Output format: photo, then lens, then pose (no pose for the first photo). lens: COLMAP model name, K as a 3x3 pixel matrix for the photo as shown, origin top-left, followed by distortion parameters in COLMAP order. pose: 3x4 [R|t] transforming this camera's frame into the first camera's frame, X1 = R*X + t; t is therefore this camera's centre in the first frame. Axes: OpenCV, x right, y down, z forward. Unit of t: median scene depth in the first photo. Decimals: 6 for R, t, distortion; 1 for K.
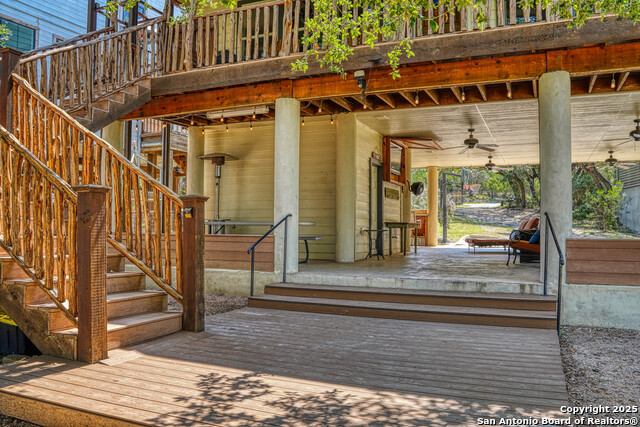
lens RADIAL K [[521.1, 0, 319.0], [0, 521.1, 214.8], [0, 0, 1]] dist [-0.006183, -0.001389]
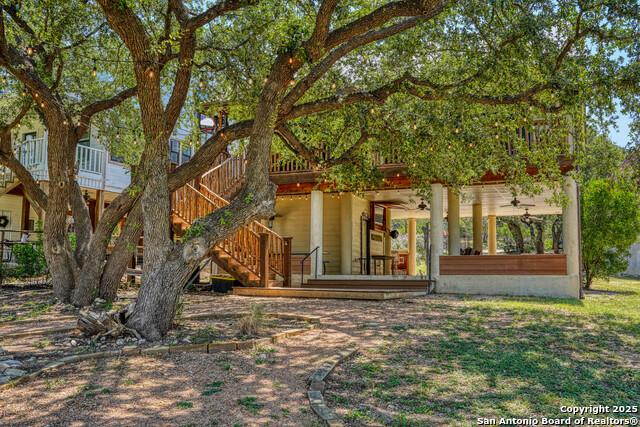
lens RADIAL K [[624.2, 0, 319.8], [0, 624.2, 212.4], [0, 0, 1]] dist [-0.000593, 0.000000]
pose [[0.999995, 0.001965, -0.002458, -0.030624], [-0.002169, 0.996294, -0.085982, 0.052153], [0.002280, 0.085987, 0.996294, -0.999459]]
